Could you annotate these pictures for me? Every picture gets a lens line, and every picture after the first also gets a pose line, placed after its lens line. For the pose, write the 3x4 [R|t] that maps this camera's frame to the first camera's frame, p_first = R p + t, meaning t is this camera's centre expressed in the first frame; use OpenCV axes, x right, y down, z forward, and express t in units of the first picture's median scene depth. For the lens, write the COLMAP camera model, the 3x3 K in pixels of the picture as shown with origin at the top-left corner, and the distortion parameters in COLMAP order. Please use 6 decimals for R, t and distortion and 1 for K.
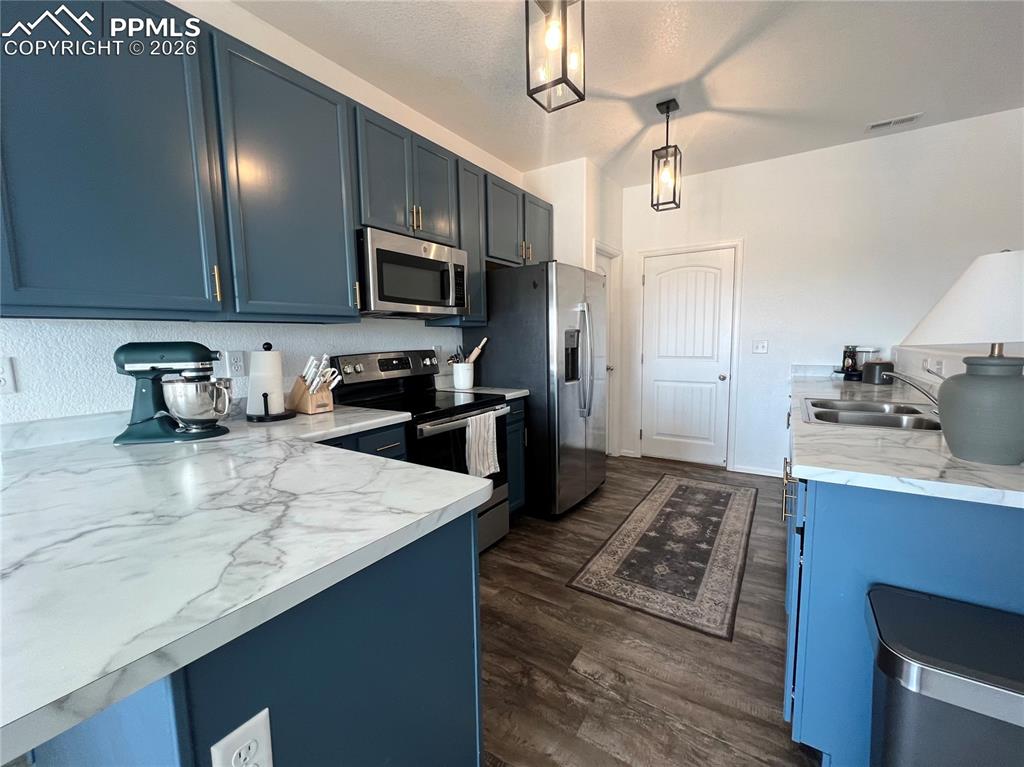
lens RADIAL K [[428.5, 0, 512.4], [0, 428.5, 383.5], [0, 0, 1]] dist [-0.002212, -0.000492]
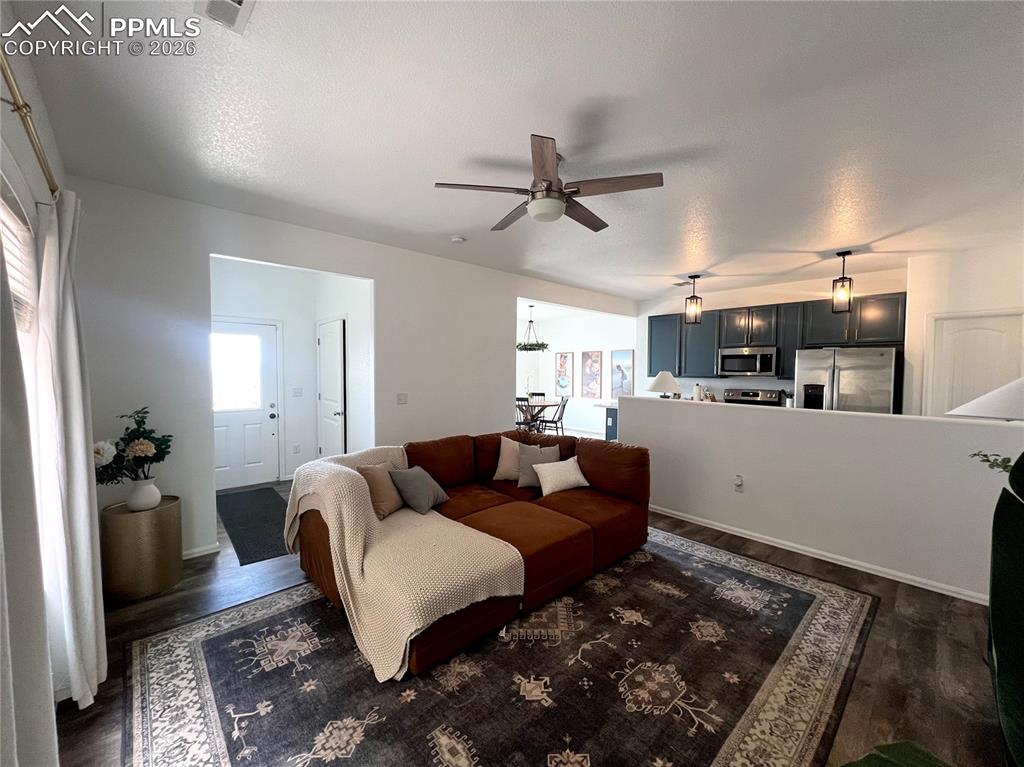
lens RADIAL K [[406.9, 0, 513.5], [0, 406.9, 385.1], [0, 0, 1]] dist [-0.003299, 0.000890]
pose [[-0.229482, 0.049847, -0.972036, 2.866430], [-0.112168, 0.990679, 0.077284, -0.156331], [0.966828, 0.126767, -0.221752, 0.234420]]
